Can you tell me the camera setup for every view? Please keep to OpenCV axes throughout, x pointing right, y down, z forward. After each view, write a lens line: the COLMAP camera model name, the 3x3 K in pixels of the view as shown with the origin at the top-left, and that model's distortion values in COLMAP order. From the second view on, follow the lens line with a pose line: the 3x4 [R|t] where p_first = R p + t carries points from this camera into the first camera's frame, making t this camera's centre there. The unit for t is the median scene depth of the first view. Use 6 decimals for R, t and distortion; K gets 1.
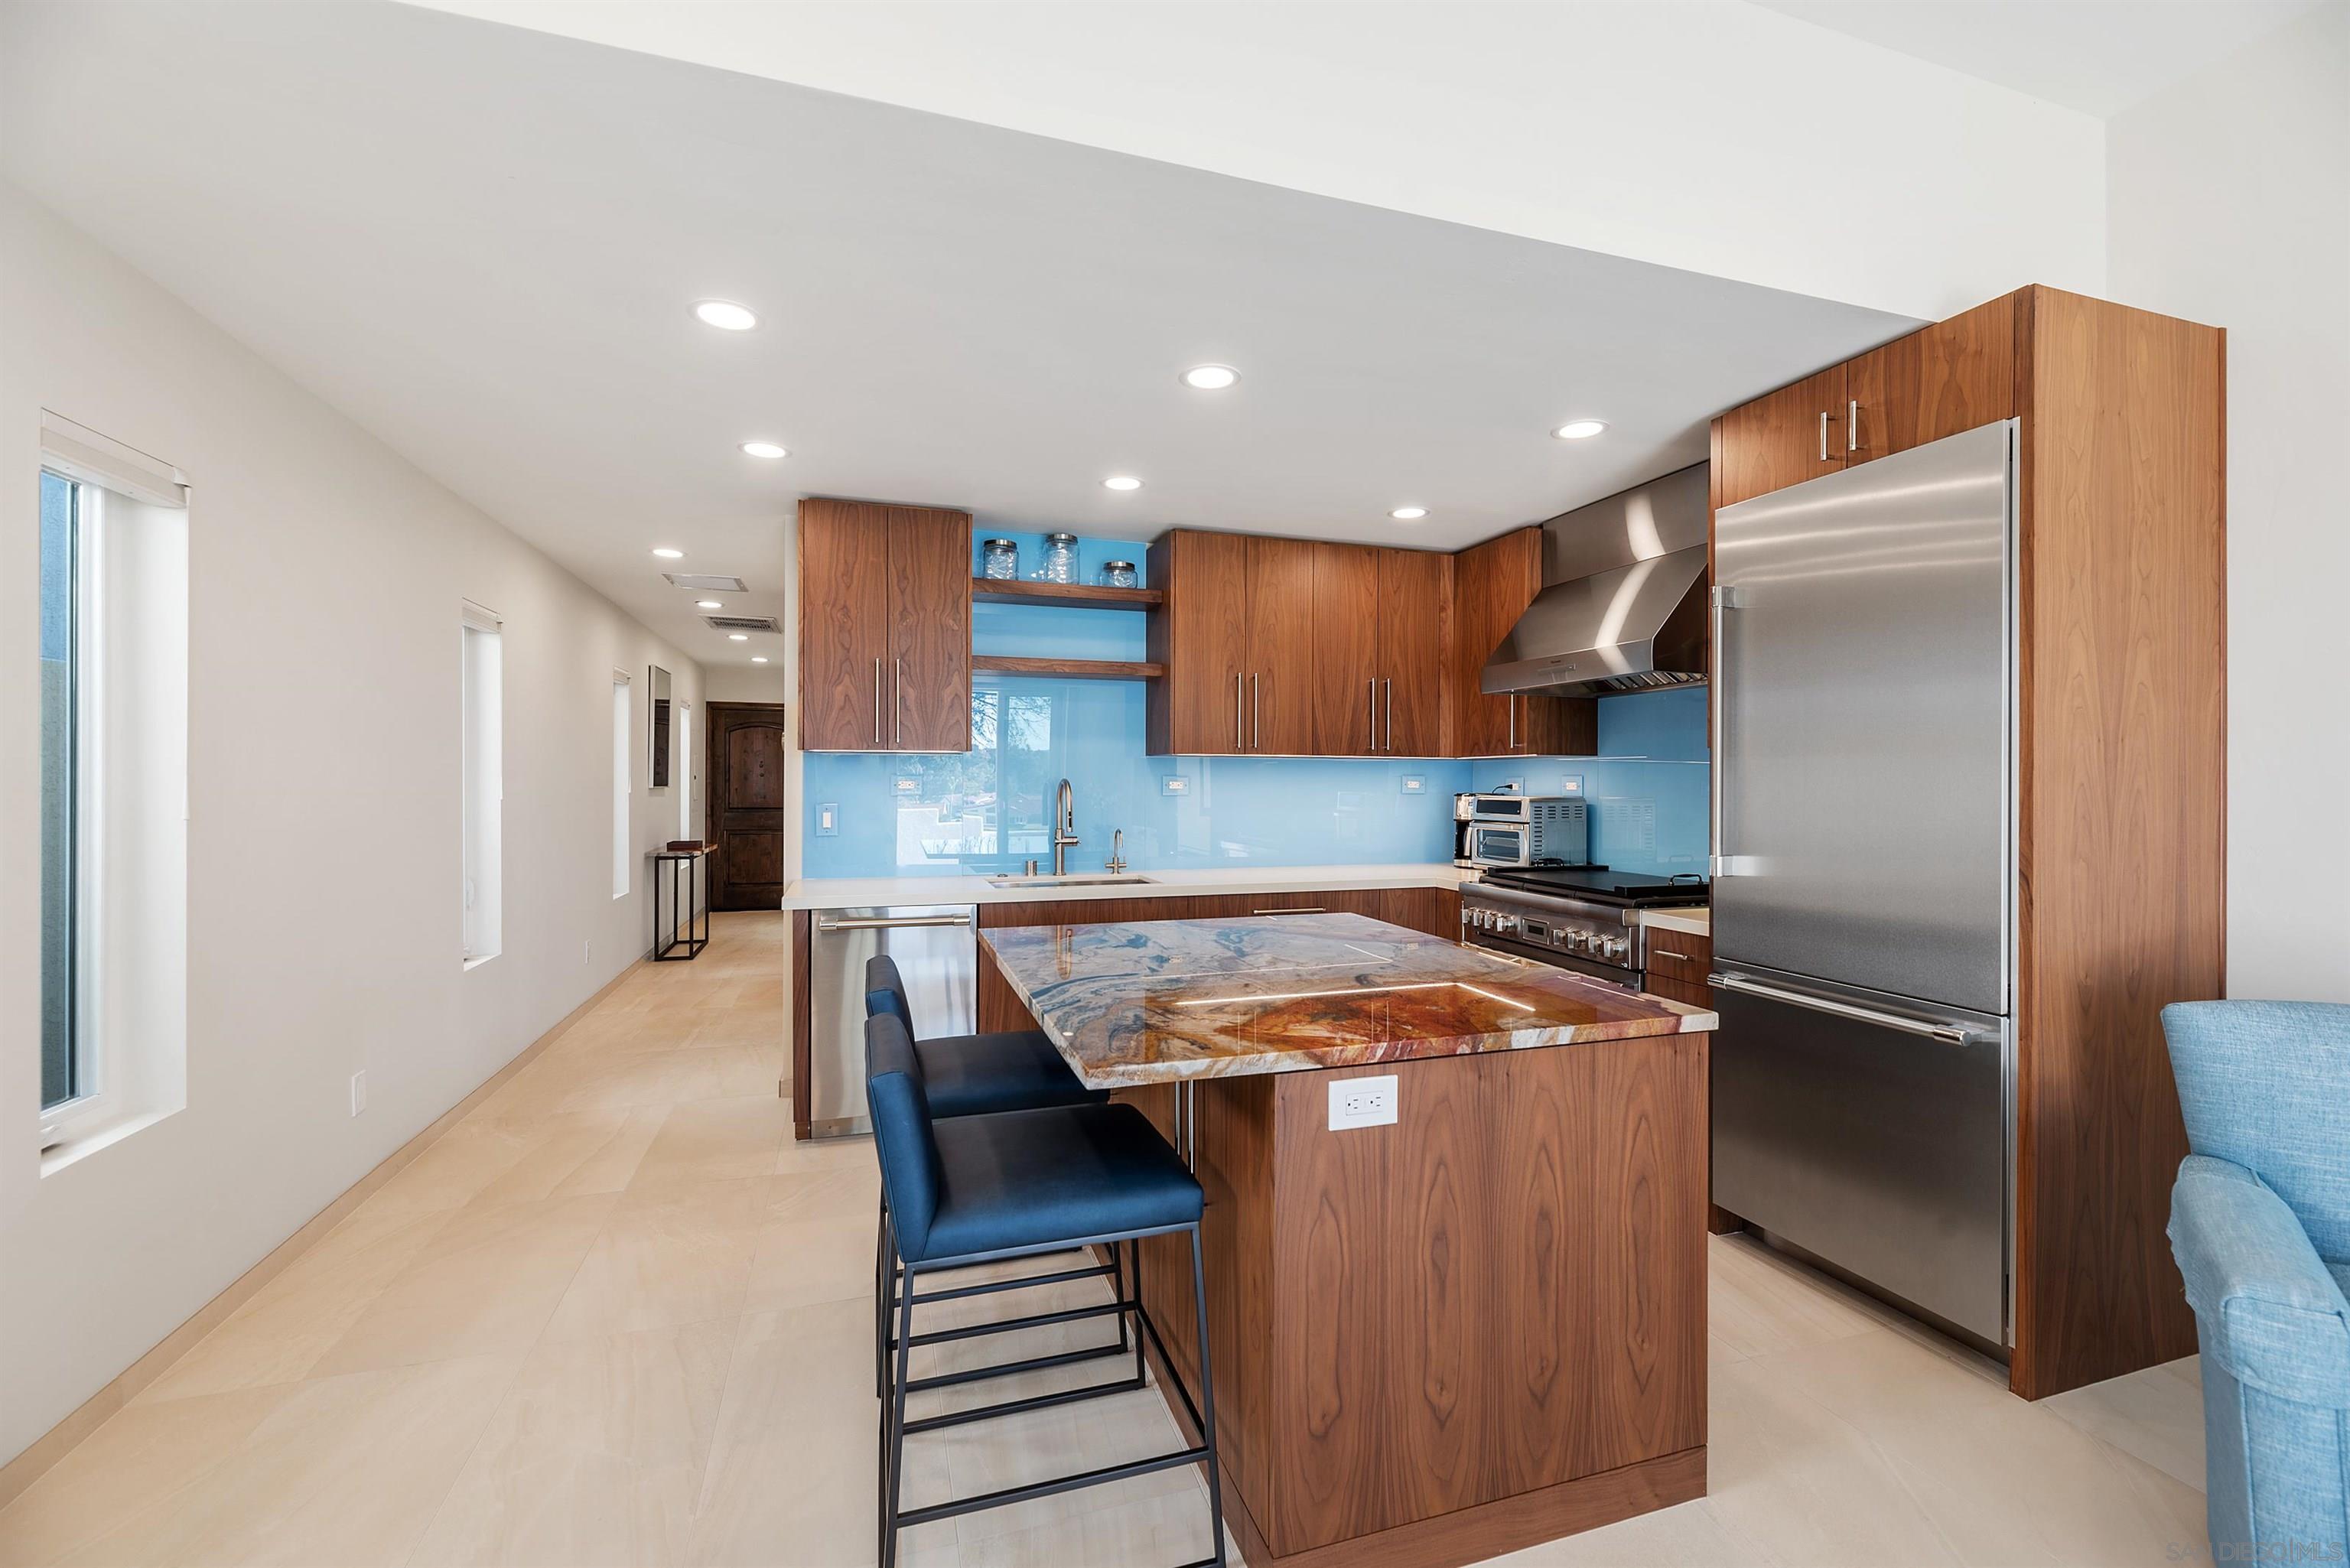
lens RADIAL K [[959.0, 0, 1169.8], [0, 959.0, 773.8], [0, 0, 1]] dist [0.022571, 0.000028]
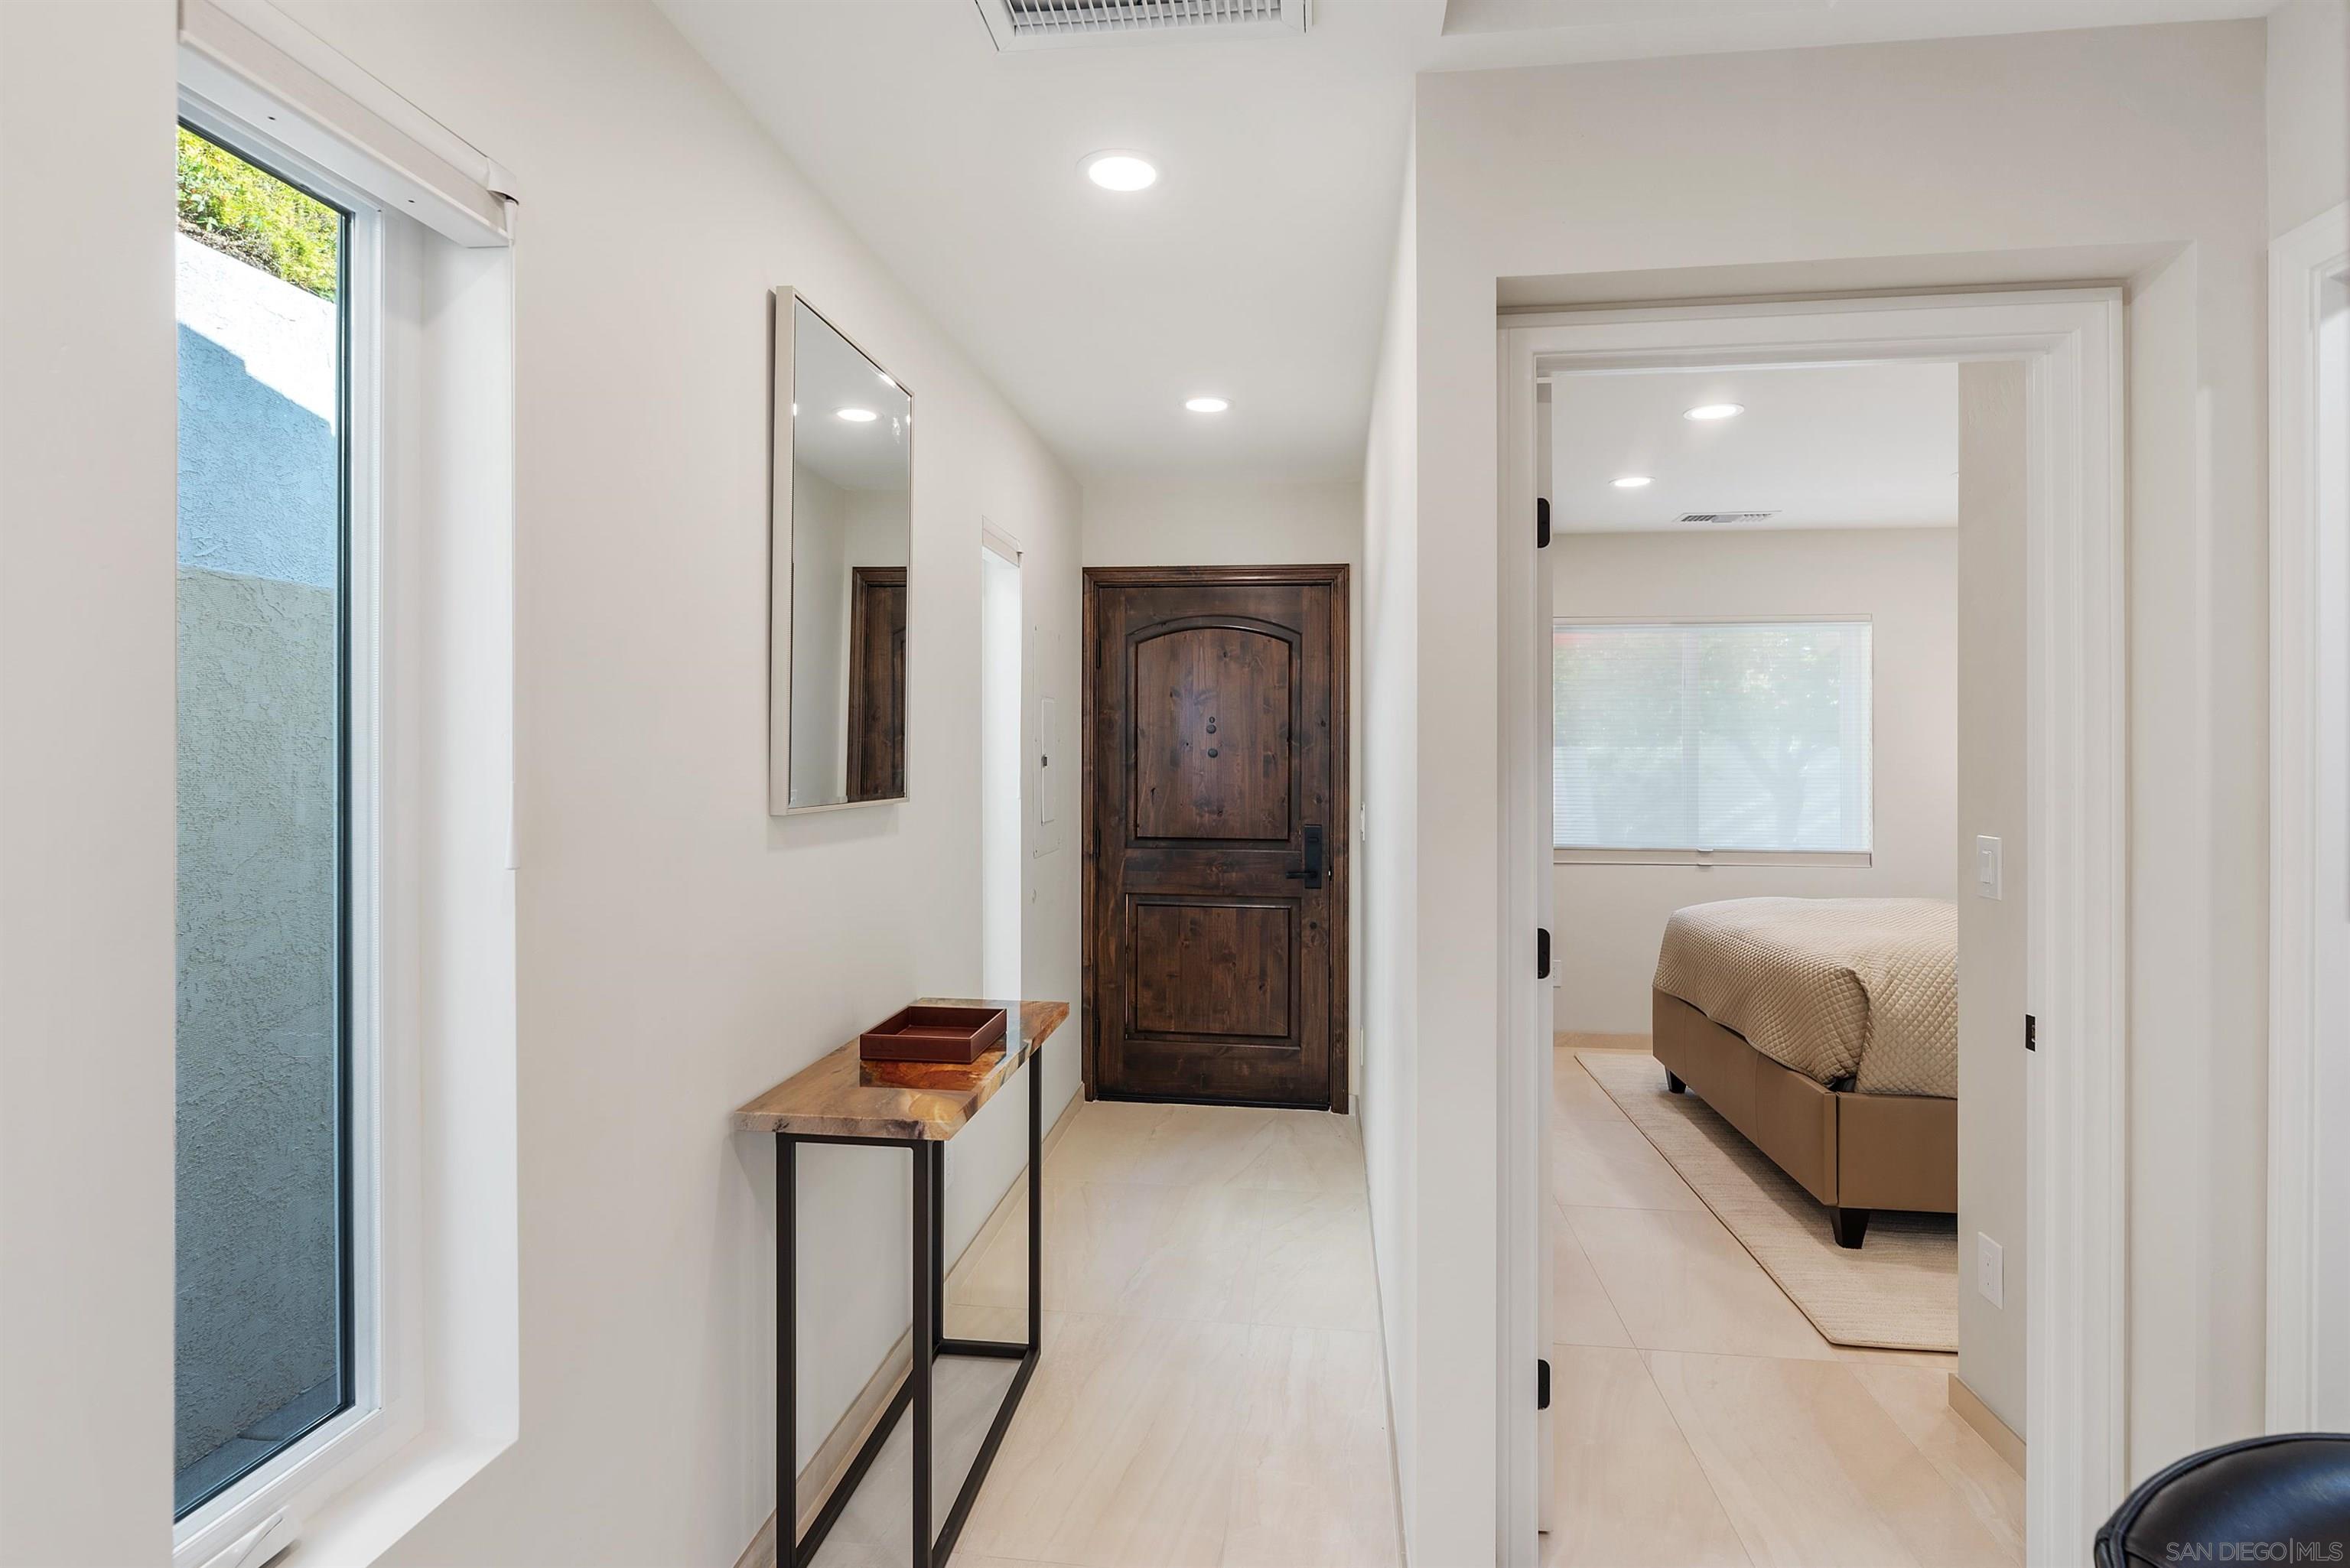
lens RADIAL K [[1222.4, 0, 1179.3], [0, 1222.4, 749.9], [0, 0, 1]] dist [-0.002810, -0.000266]
pose [[0.912506, -0.001658, -0.409061, -0.239824], [0.001296, 0.999998, -0.001163, 0.000418], [0.409062, 0.000531, 0.912506, 0.557625]]
